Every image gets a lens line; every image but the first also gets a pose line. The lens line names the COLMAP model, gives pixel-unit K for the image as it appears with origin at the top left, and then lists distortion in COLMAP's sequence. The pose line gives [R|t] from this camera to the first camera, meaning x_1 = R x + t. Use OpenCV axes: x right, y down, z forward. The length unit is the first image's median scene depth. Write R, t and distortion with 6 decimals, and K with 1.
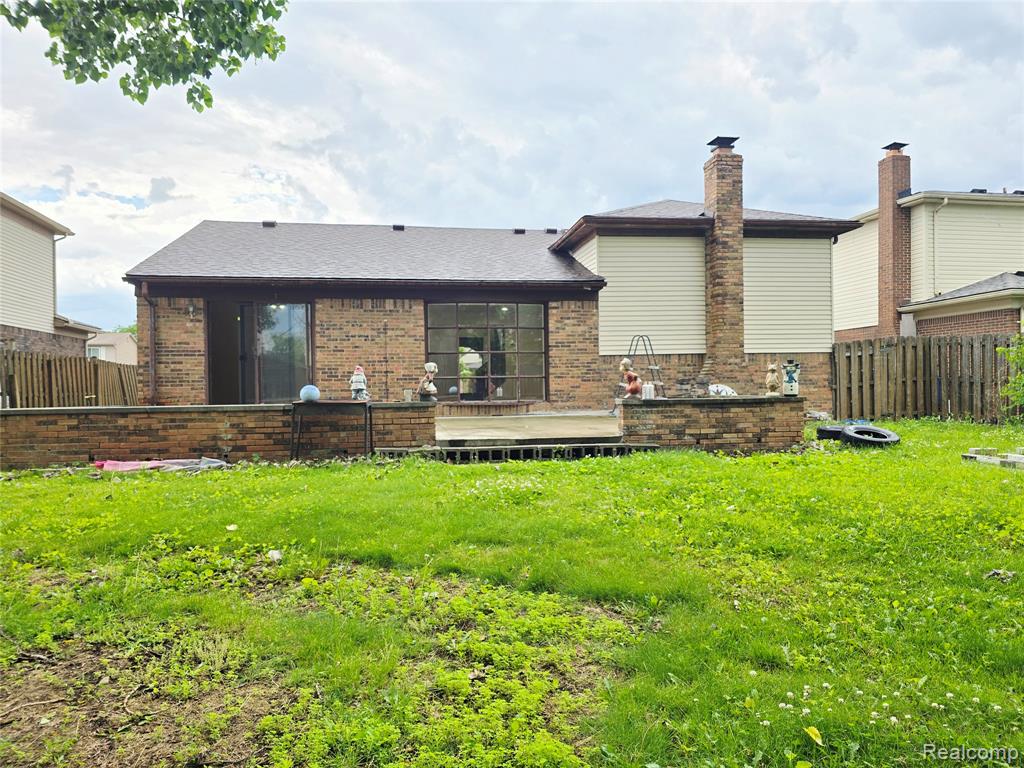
lens RADIAL K [[691.0, 0, 512.0], [0, 691.0, 384.0], [0, 0, 1]] dist [0.077295, -0.084304]
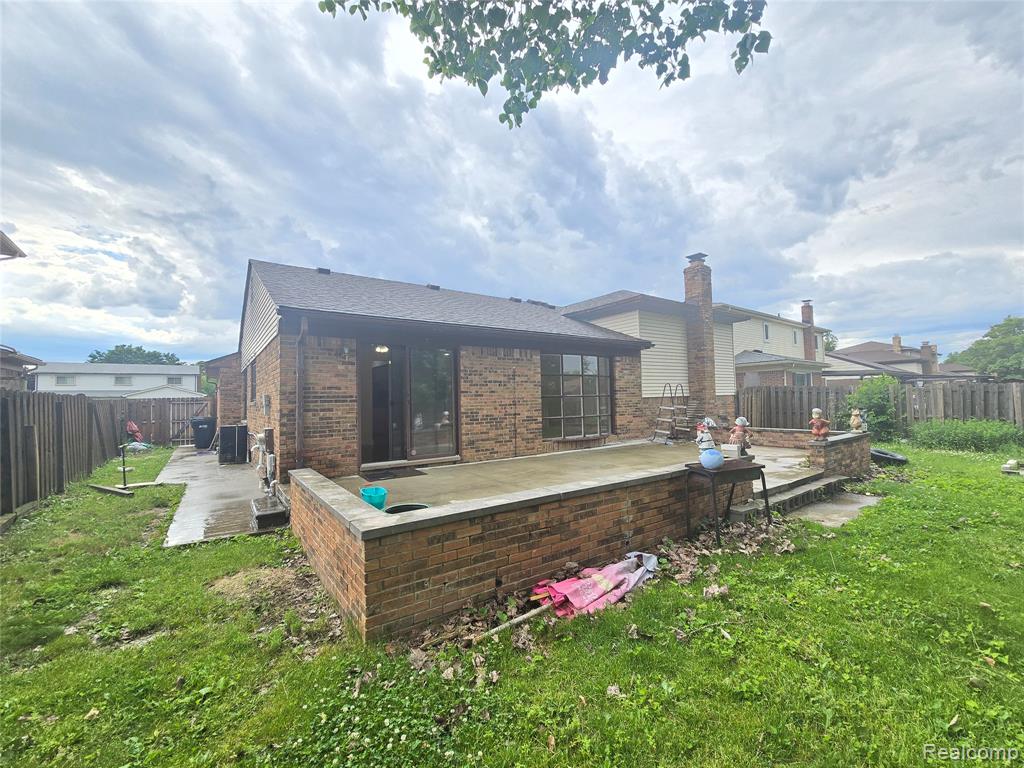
lens RADIAL K [[416.7, 0, 512.0], [0, 416.7, 384.0], [0, 0, 1]] dist [-0.000477, 0.000142]
pose [[0.893965, 0.012380, 0.447967, -0.467309], [0.005553, 0.999236, -0.038696, -0.038436], [-0.448103, 0.037081, 0.893212, 0.392899]]
